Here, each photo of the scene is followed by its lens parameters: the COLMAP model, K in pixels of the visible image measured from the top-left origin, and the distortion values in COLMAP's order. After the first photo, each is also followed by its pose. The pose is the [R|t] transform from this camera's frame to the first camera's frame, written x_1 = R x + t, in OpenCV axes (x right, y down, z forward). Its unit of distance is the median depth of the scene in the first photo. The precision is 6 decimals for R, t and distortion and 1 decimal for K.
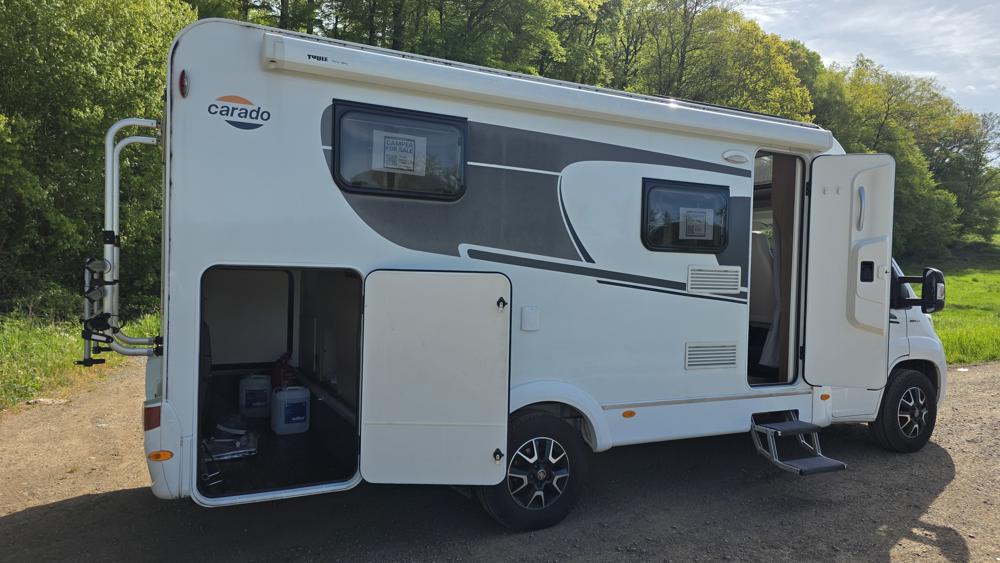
lens RADIAL K [[672.9, 0, 503.4], [0, 672.9, 290.8], [0, 0, 1]] dist [0.065832, -0.061802]
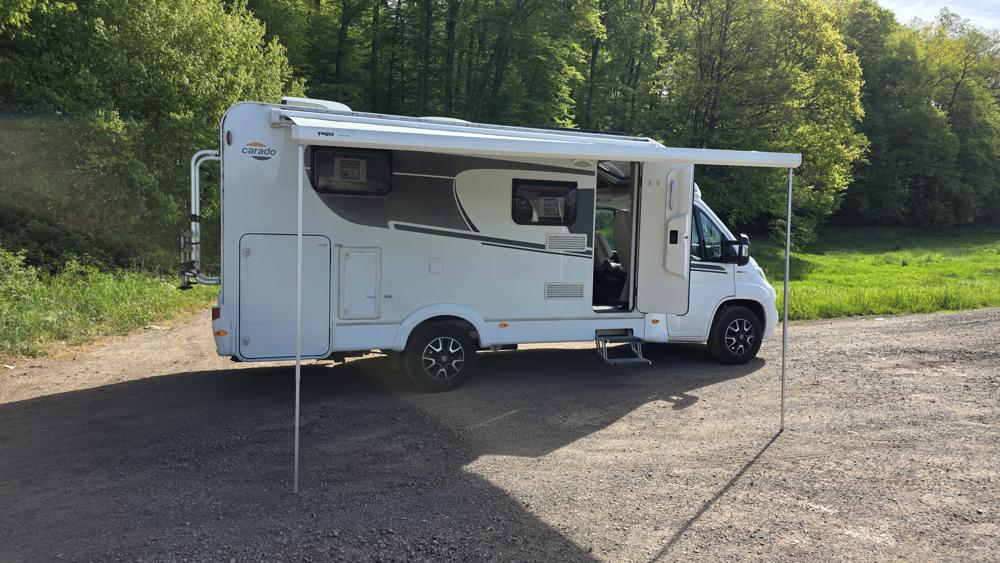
lens RADIAL K [[667.3, 0, 510.6], [0, 667.3, 276.2], [0, 0, 1]] dist [0.111839, -0.124943]
pose [[0.995008, 0.005070, -0.099670, 0.329298], [-0.002021, 0.999528, 0.030663, 0.013849], [0.099778, -0.030308, 0.994548, -0.534405]]
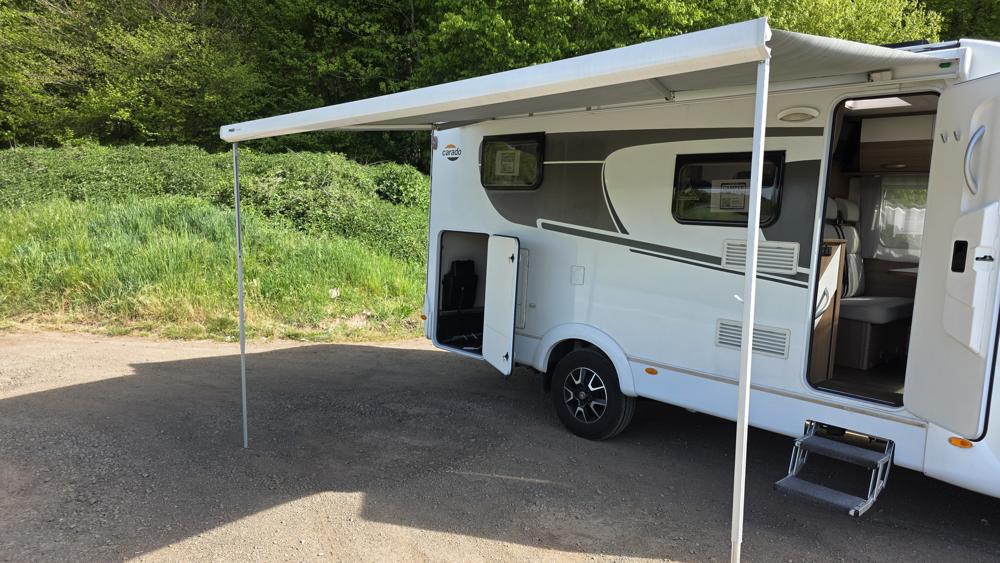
lens RADIAL K [[672.9, 0, 503.4], [0, 672.9, 290.8], [0, 0, 1]] dist [0.065832, -0.061802]
pose [[0.294341, 0.095493, -0.950918, 1.057793], [-0.063200, 0.994762, 0.080334, -0.021286], [0.953609, 0.036453, 0.298834, 0.392732]]
